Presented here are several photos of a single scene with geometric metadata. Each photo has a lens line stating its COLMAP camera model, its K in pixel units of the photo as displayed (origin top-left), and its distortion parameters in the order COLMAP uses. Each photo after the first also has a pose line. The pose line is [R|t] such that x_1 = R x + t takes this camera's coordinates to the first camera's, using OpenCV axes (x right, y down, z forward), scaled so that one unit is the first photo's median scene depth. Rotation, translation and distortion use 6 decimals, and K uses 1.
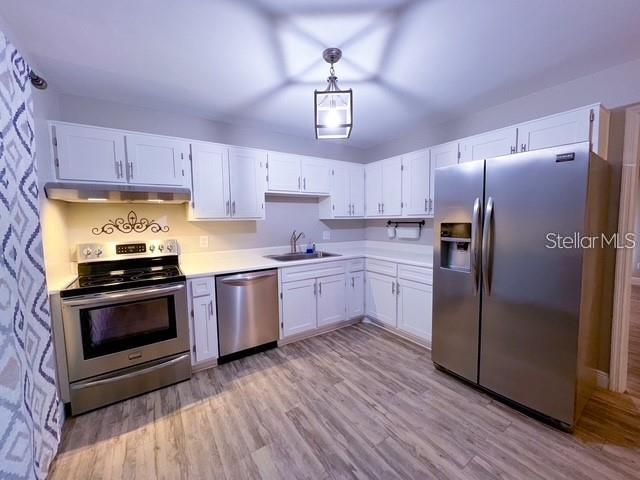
lens RADIAL K [[255.5, 0, 320.0], [0, 255.5, 240.0], [0, 0, 1]] dist [-0.000622, -0.000081]
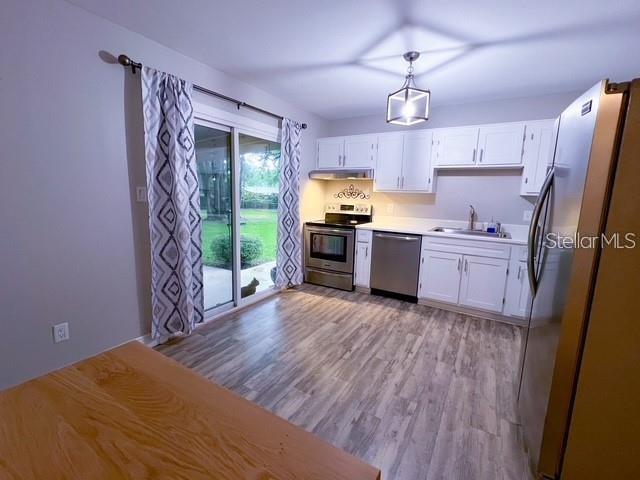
lens RADIAL K [[294.6, 0, 320.0], [0, 294.6, 240.0], [0, 0, 1]] dist [-0.000277, 0.000010]
pose [[0.431423, 0.167719, -0.886422, 0.966714], [-0.104285, 0.985251, 0.135663, -0.000572], [0.896102, 0.033913, 0.442551, 0.008970]]
